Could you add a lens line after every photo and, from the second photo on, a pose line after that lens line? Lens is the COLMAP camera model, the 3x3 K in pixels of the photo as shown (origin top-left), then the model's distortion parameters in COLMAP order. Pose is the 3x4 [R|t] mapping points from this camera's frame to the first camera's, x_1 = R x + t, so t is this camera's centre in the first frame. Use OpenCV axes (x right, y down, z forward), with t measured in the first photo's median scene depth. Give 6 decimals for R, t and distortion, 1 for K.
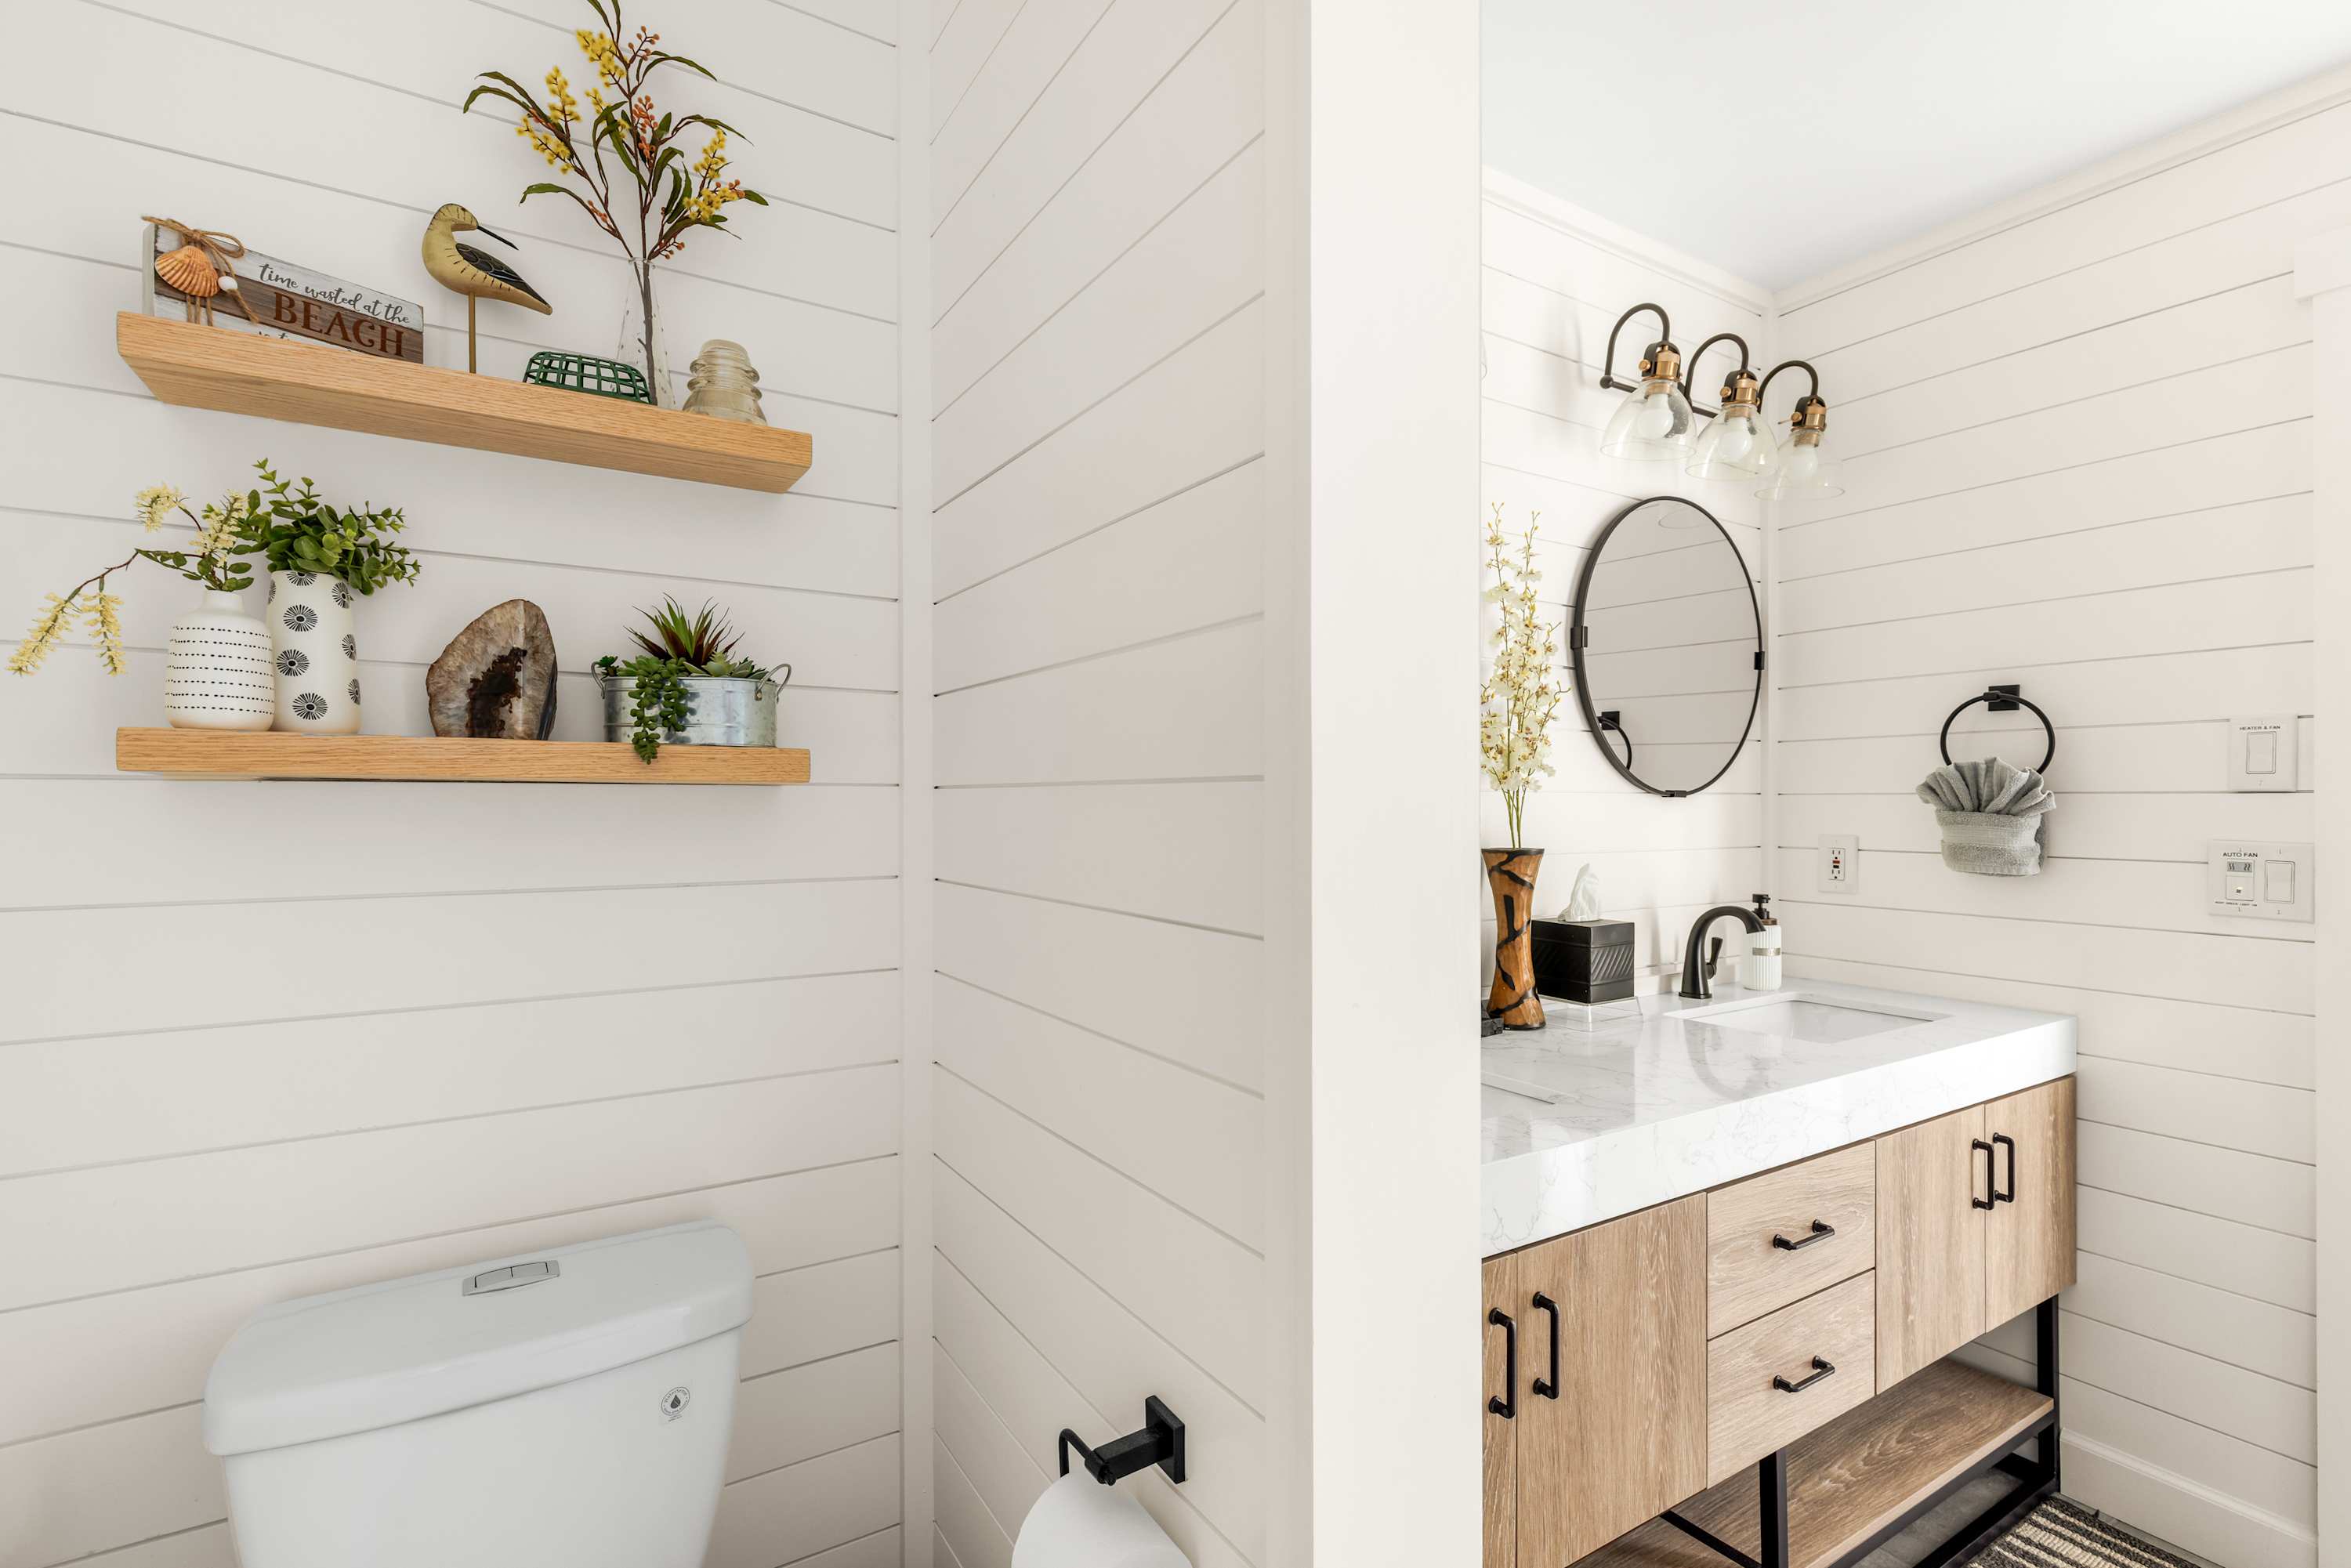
lens RADIAL K [[1111.2, 0, 1174.9], [0, 1111.2, 803.7], [0, 0, 1]] dist [0.006303, -0.001248]
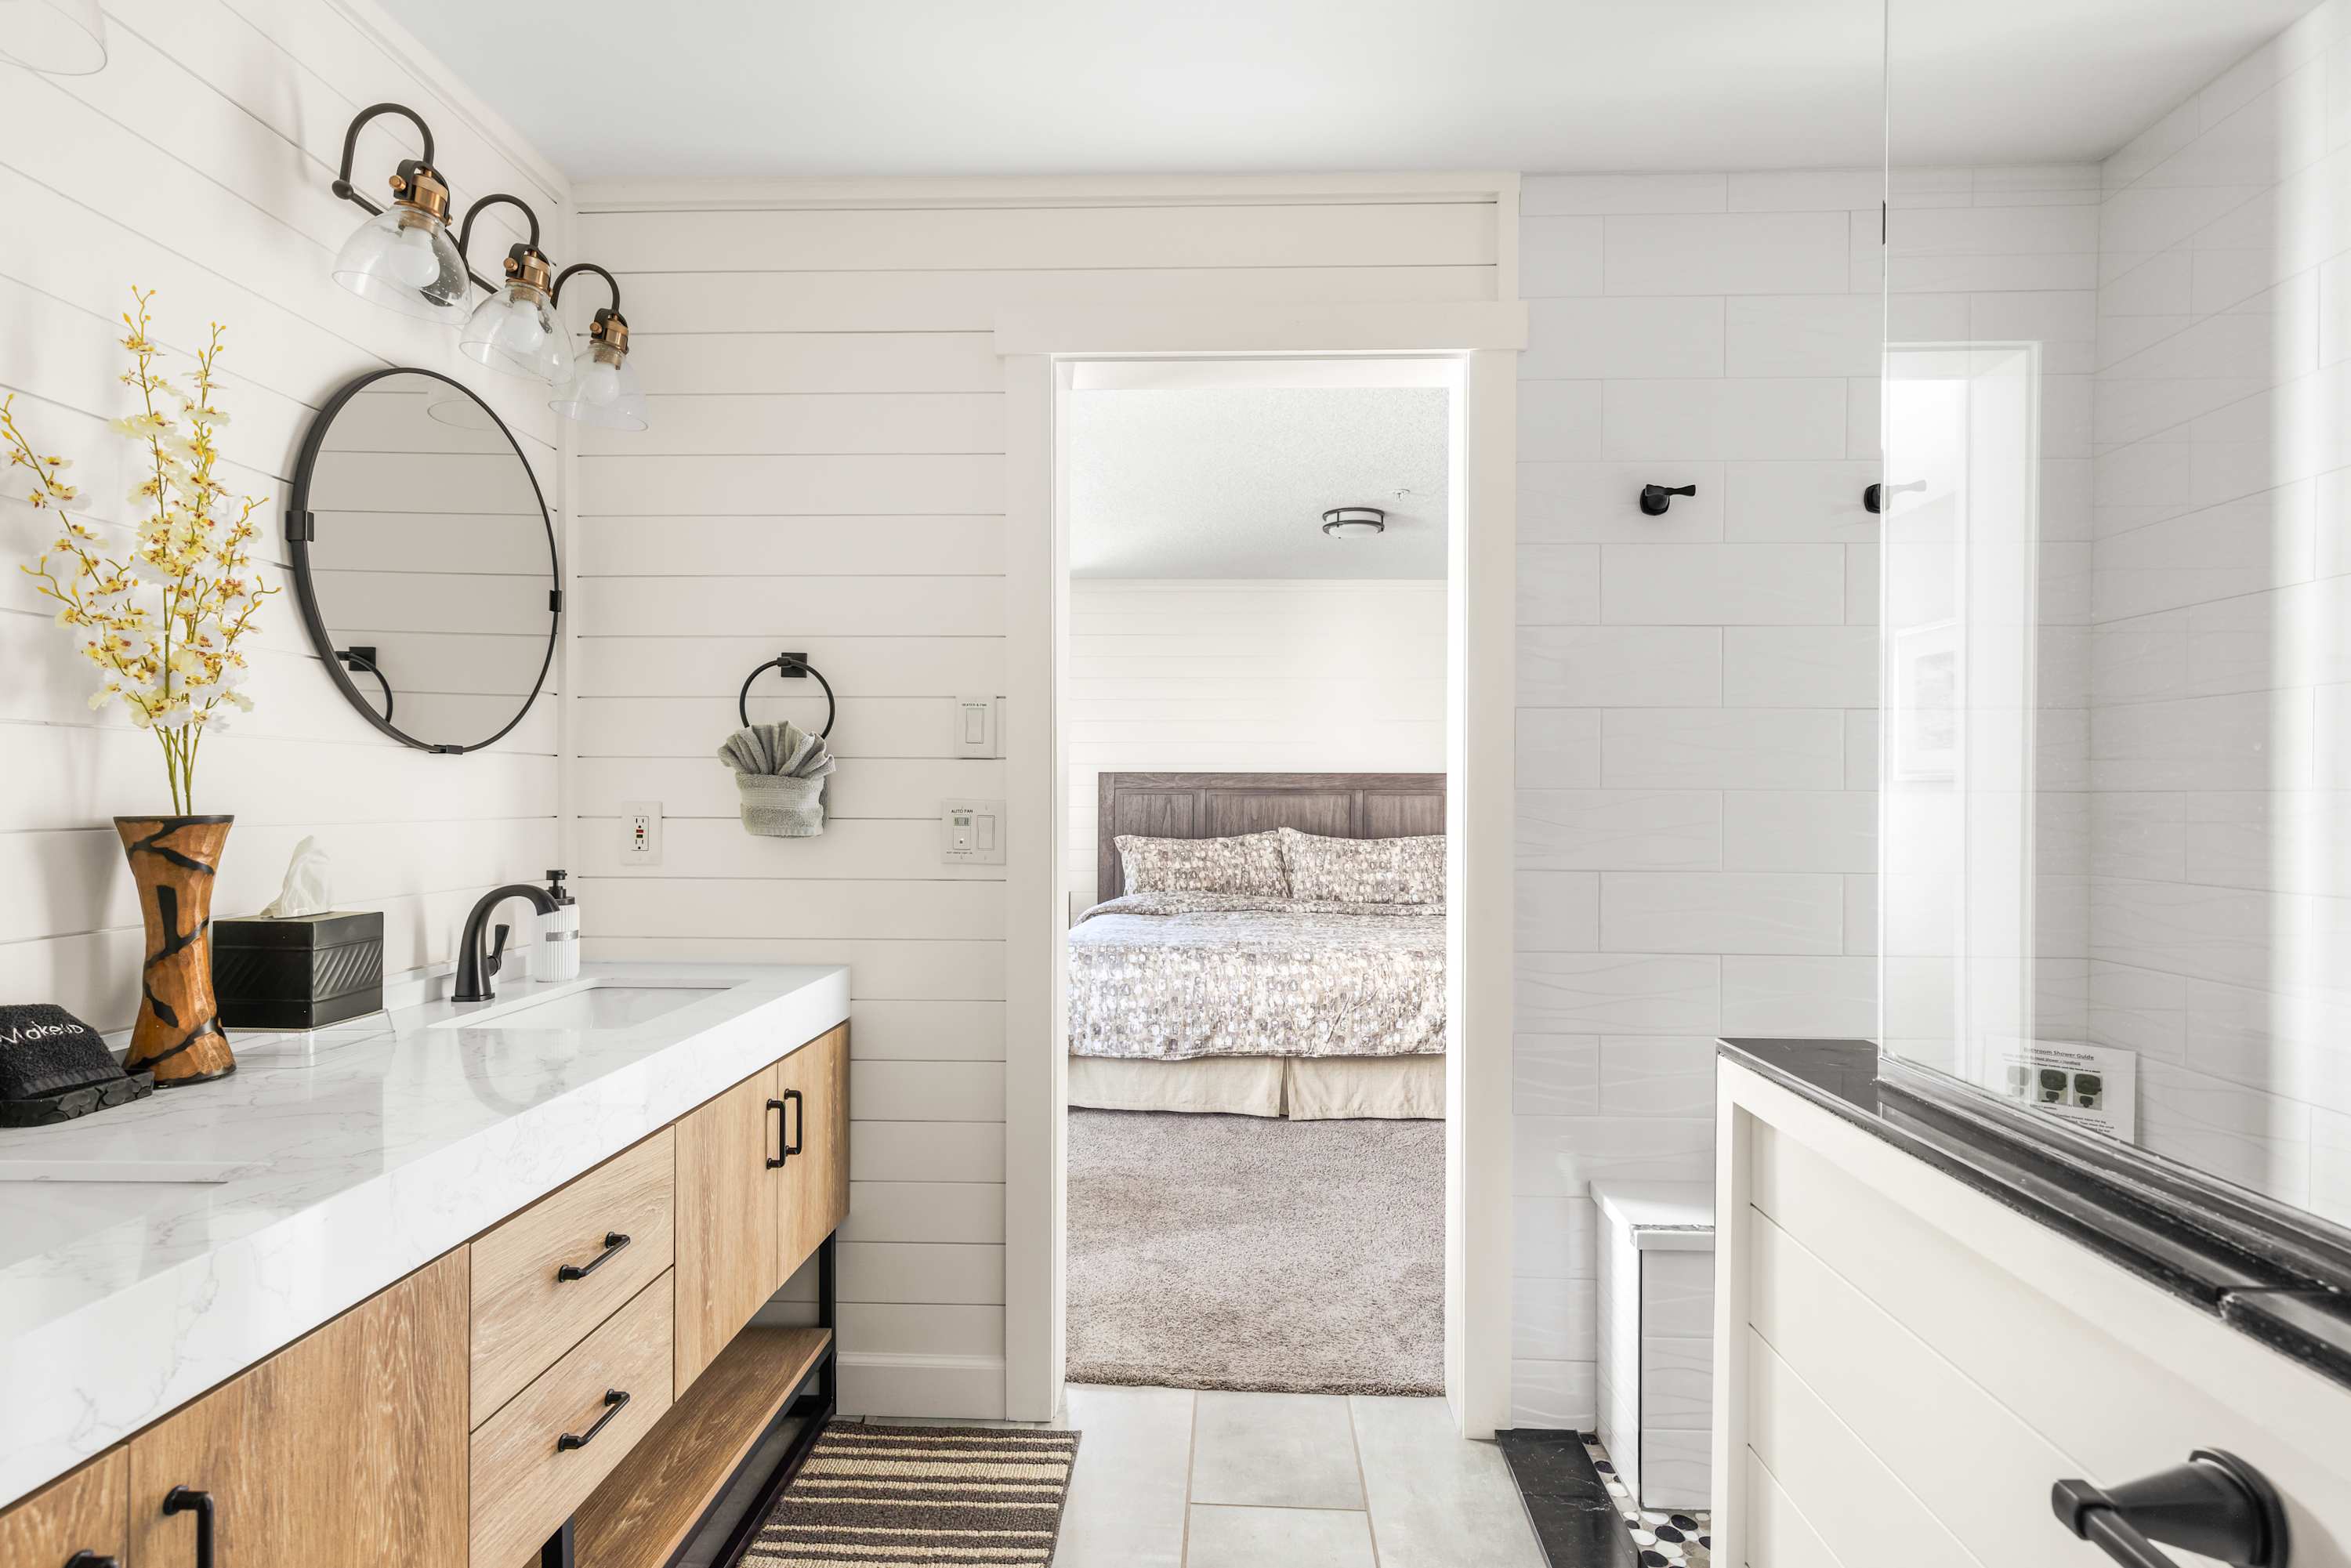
lens RADIAL K [[1111.2, 0, 1174.9], [0, 1111.2, 803.7], [0, 0, 1]] dist [0.006303, -0.001248]
pose [[0.563885, 0.005433, 0.825836, 0.091842], [0.001606, 0.999969, -0.007674, 0.041197], [-0.825852, 0.005654, 0.563858, 0.127587]]
